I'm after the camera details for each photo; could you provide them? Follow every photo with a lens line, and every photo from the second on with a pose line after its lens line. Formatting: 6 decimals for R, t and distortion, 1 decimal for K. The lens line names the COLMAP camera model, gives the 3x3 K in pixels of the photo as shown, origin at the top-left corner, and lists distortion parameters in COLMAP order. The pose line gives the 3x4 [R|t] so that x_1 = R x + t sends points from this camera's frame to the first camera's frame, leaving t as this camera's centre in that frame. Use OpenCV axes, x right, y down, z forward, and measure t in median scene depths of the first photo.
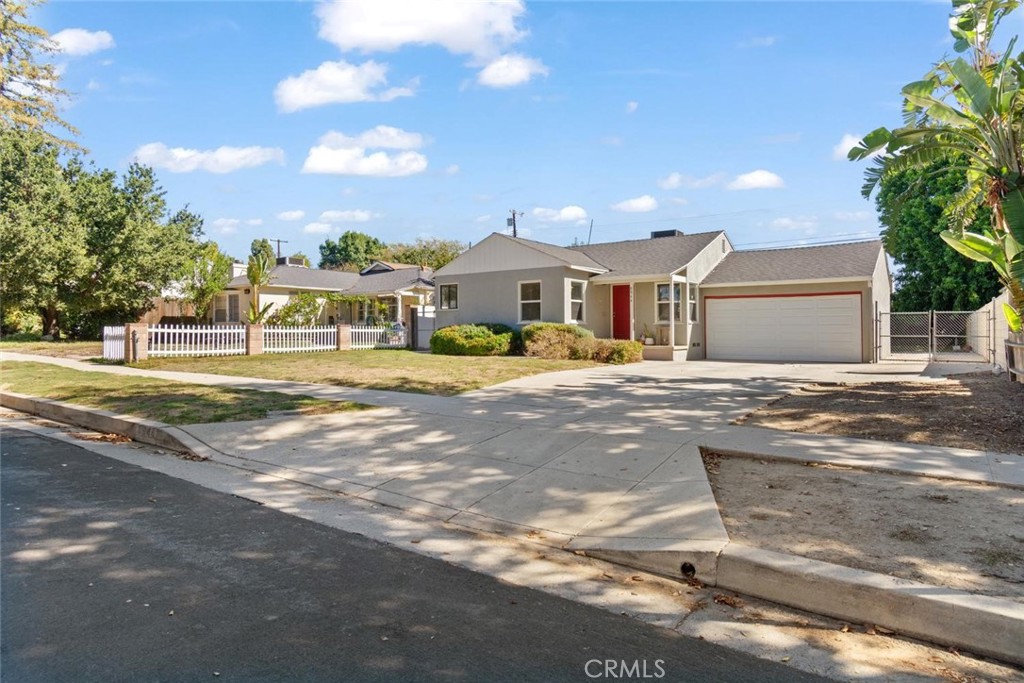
lens RADIAL K [[566.6, 0, 528.9], [0, 566.6, 336.4], [0, 0, 1]] dist [0.002424, 0.001553]
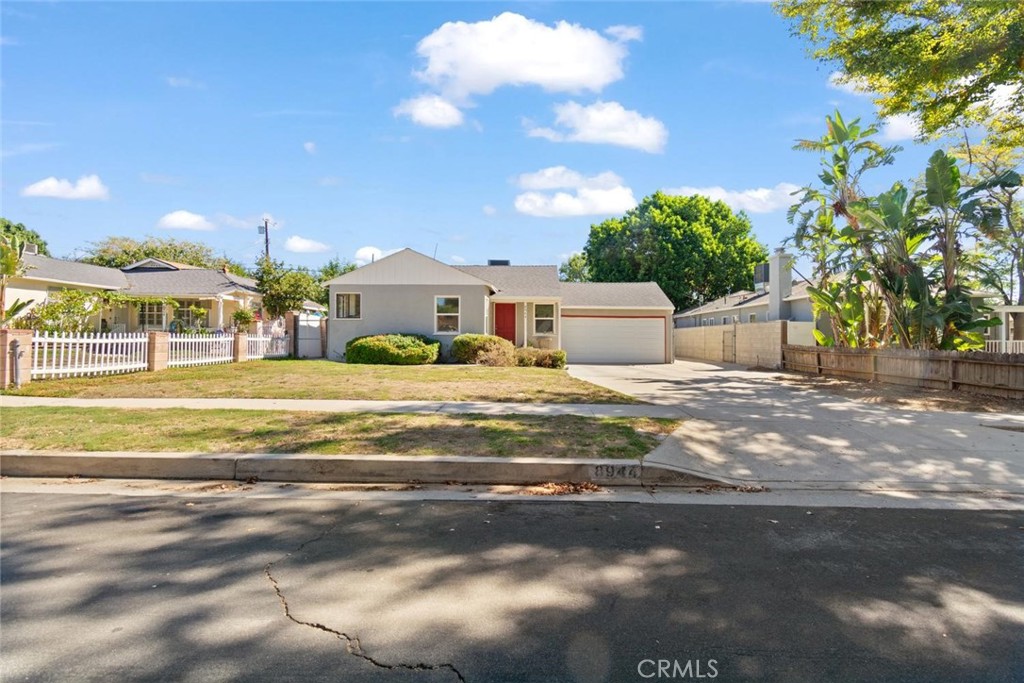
lens RADIAL K [[463.0, 0, 540.4], [0, 463.0, 338.9], [0, 0, 1]] dist [0.003578, 0.000318]
pose [[0.831307, 0.007741, 0.555760, -0.356821], [-0.003795, 0.999959, -0.008251, -0.007098], [-0.555801, 0.004750, 0.831302, 0.149266]]
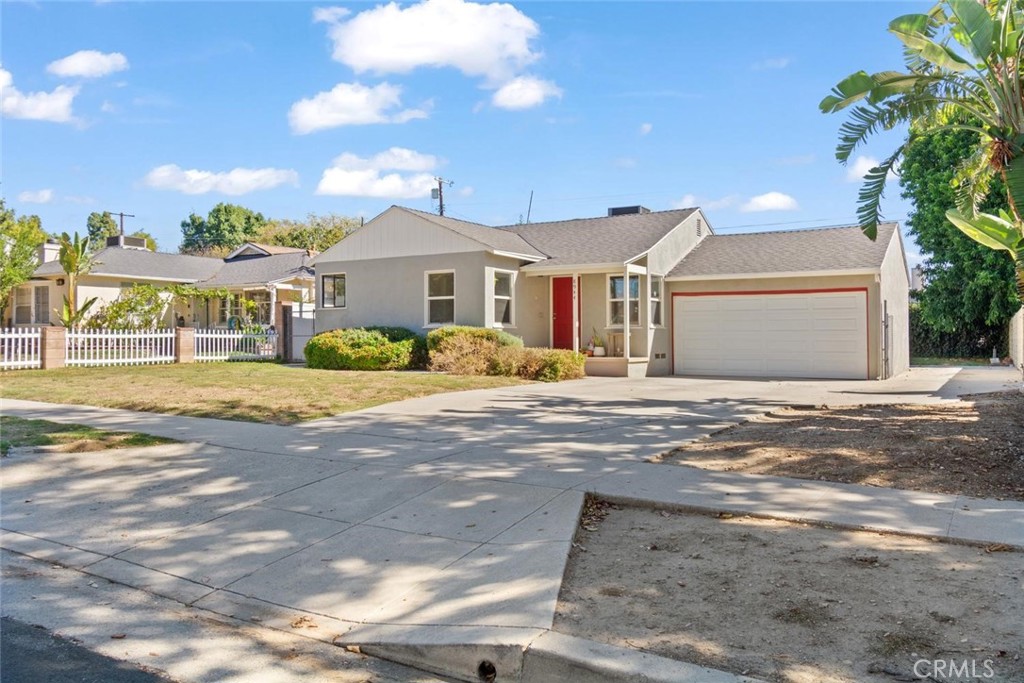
lens RADIAL K [[747.6, 0, 512.0], [0, 747.6, 341.5], [0, 0, 1]] dist [0.002887, -0.007353]
pose [[0.998082, 0.003032, 0.061839, 0.036671], [-0.002713, 0.999983, -0.005243, 0.001007], [-0.061853, 0.005066, 0.998072, 0.009984]]
